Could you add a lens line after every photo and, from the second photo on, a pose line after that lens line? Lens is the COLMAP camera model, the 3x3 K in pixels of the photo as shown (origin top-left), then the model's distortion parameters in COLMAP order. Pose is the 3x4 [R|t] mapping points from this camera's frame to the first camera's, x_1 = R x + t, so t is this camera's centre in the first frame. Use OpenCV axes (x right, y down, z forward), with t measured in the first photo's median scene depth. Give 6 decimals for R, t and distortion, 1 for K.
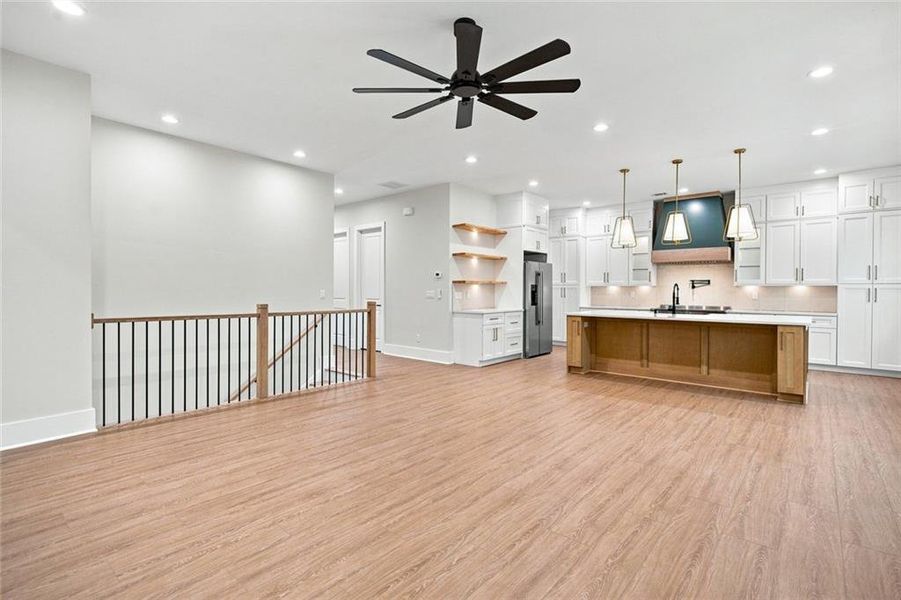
lens RADIAL K [[417.1, 0, 447.9], [0, 417.1, 291.1], [0, 0, 1]] dist [0.002982, 0.000157]
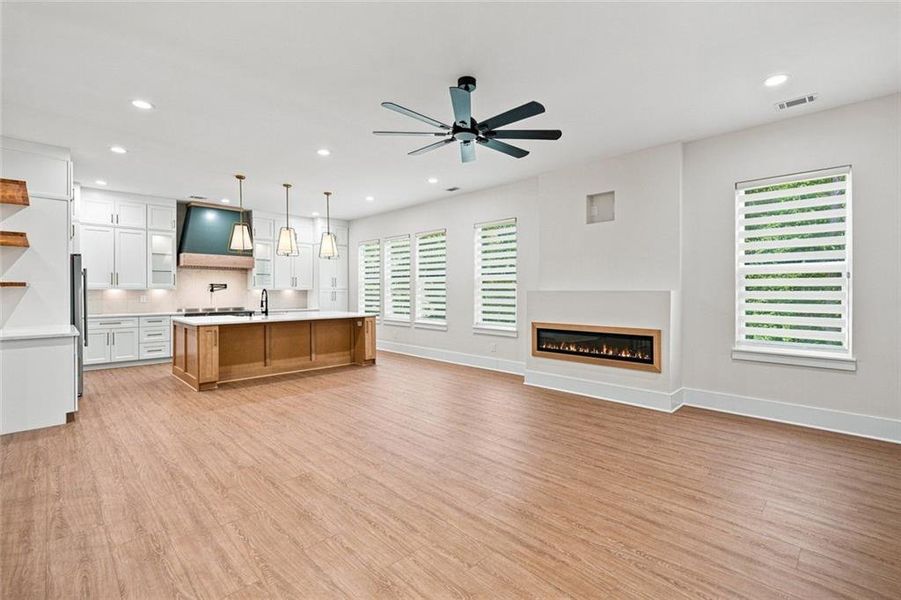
lens RADIAL K [[400.1, 0, 442.9], [0, 400.1, 290.4], [0, 0, 1]] dist [-0.001029, -0.000157]
pose [[0.099523, -0.003258, 0.995030, -0.896010], [0.004233, 0.999987, 0.002851, -0.026117], [-0.995026, 0.003928, 0.099535, 0.773617]]
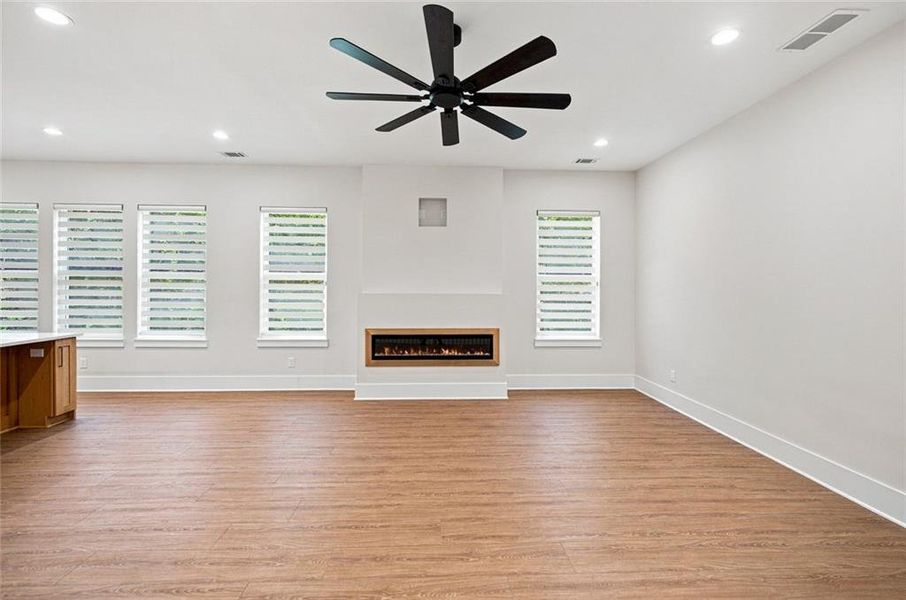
lens RADIAL K [[382.8, 0, 447.2], [0, 382.8, 289.4], [0, 0, 1]] dist [0.001008, 0.000359]
pose [[-0.672602, -0.011359, 0.739917, -0.478627], [-0.005377, 0.999931, 0.010463, -0.049624], [-0.739984, 0.003058, -0.672617, 1.276379]]
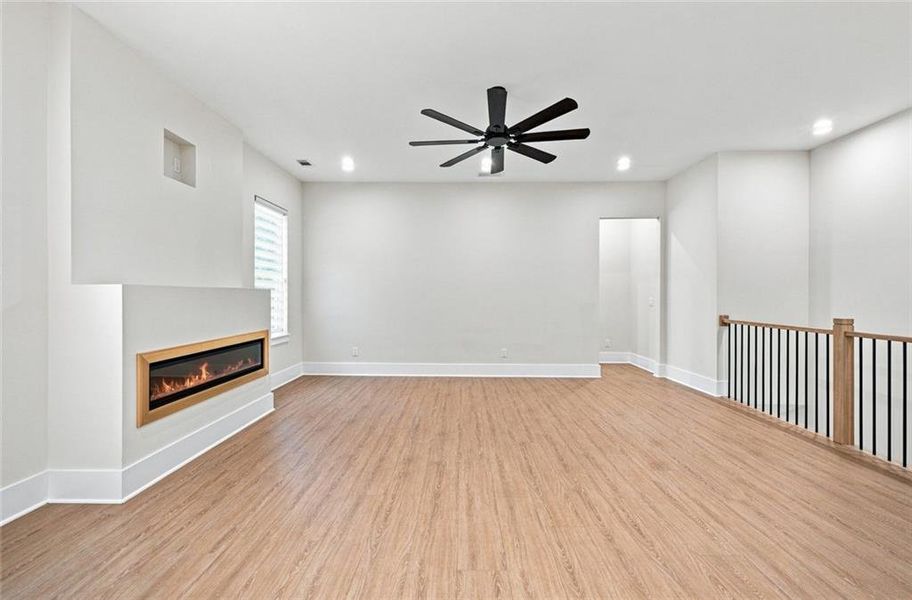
lens RADIAL K [[399.3, 0, 451.7], [0, 399.3, 297.8], [0, 0, 1]] dist [-0.000398, -0.000133]
pose [[-0.770582, -0.005641, -0.637315, 0.738944], [-0.009304, 0.999954, 0.002400, -0.001188], [0.637273, 0.007779, -0.770599, 1.494319]]
